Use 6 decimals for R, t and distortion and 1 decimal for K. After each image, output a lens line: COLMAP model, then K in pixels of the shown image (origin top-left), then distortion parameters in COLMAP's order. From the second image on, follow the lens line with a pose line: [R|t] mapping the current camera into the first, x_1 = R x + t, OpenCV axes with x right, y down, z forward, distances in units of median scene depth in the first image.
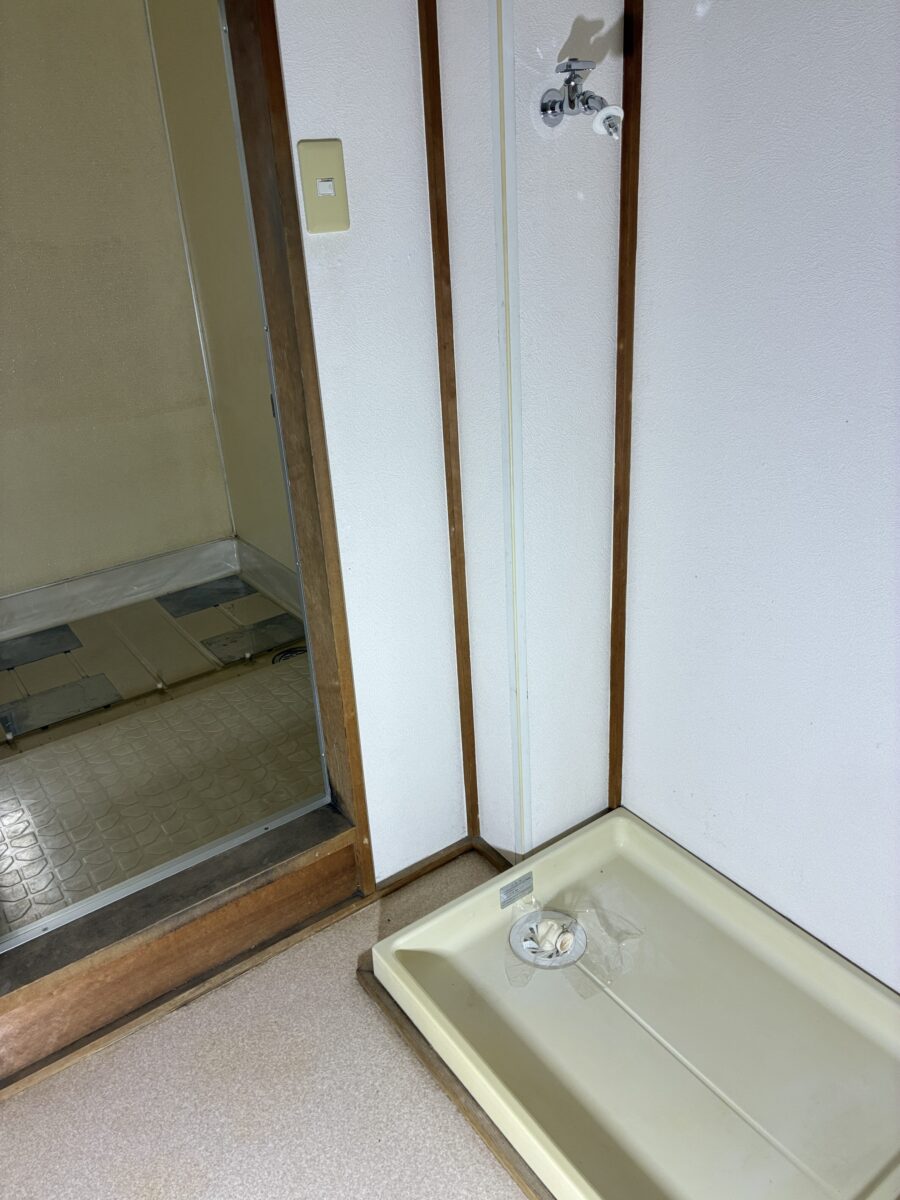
lens RADIAL K [[912.4, 0, 452.4], [0, 912.4, 597.4], [0, 0, 1]] dist [0.010103, -0.014393]
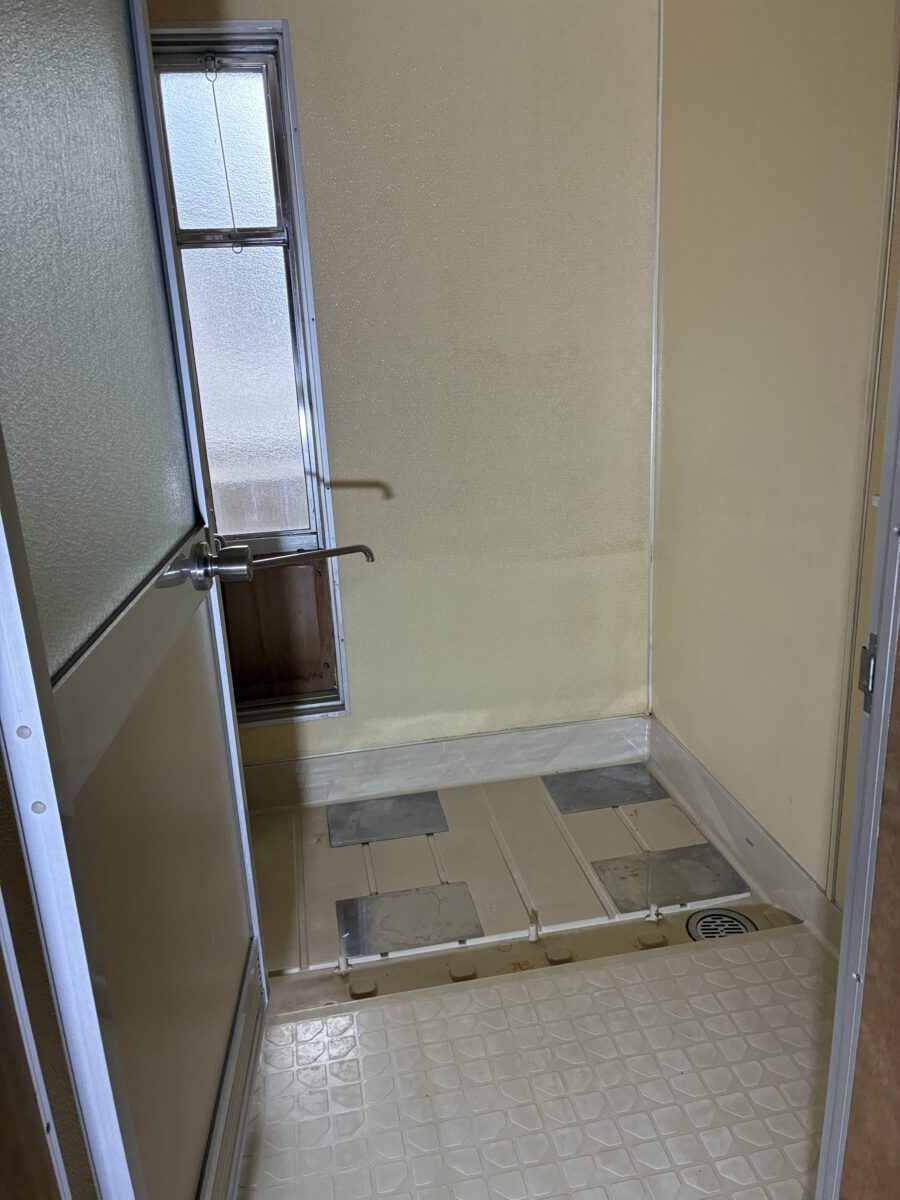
lens RADIAL K [[912.4, 0, 450.1], [0, 912.4, 601.5], [0, 0, 1]] dist [0.010103, -0.014393]
pose [[0.908708, 0.136930, -0.394334, -0.103714], [-0.175979, 0.982283, -0.064437, -0.086876], [0.378524, 0.127948, 0.916705, 0.215378]]
